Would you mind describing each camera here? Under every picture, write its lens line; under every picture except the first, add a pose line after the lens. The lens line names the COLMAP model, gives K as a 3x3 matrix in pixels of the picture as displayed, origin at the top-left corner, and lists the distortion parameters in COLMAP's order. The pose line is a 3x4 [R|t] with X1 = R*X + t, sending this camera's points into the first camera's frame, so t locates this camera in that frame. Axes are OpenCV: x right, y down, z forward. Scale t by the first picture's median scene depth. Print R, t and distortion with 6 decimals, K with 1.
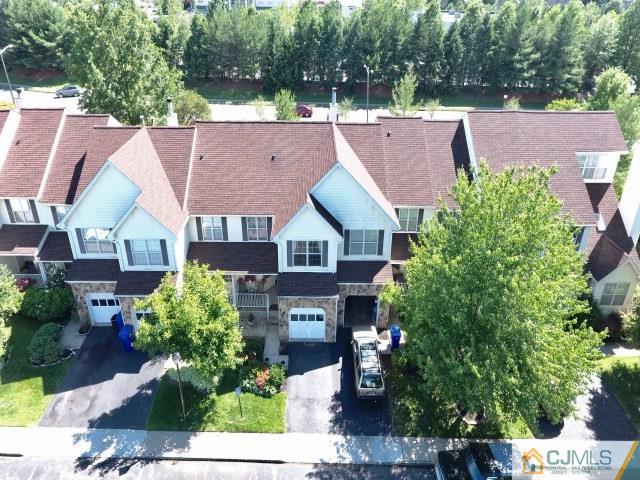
lens RADIAL K [[374.6, 0, 318.5], [0, 374.6, 186.1], [0, 0, 1]] dist [-0.003927, -0.002279]
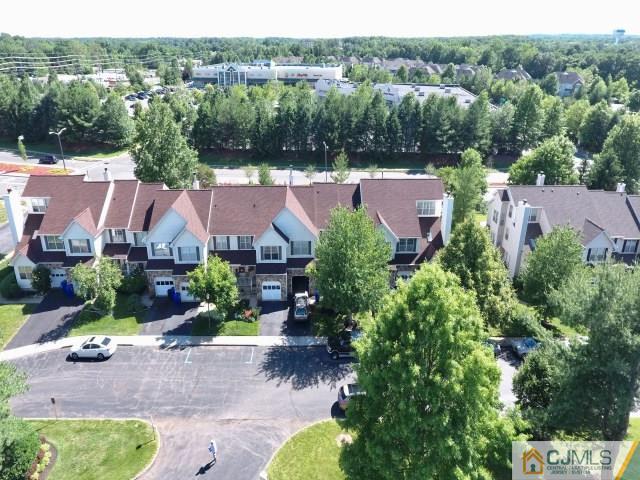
lens RADIAL K [[408.6, 0, 330.7], [0, 408.6, 199.9], [0, 0, 1]] dist [-0.000485, -0.001882]
pose [[0.999285, -0.012815, 0.035575, 0.200737], [0.016500, 0.994305, -0.105283, 0.127227], [-0.034024, 0.105795, 0.993806, -1.124111]]
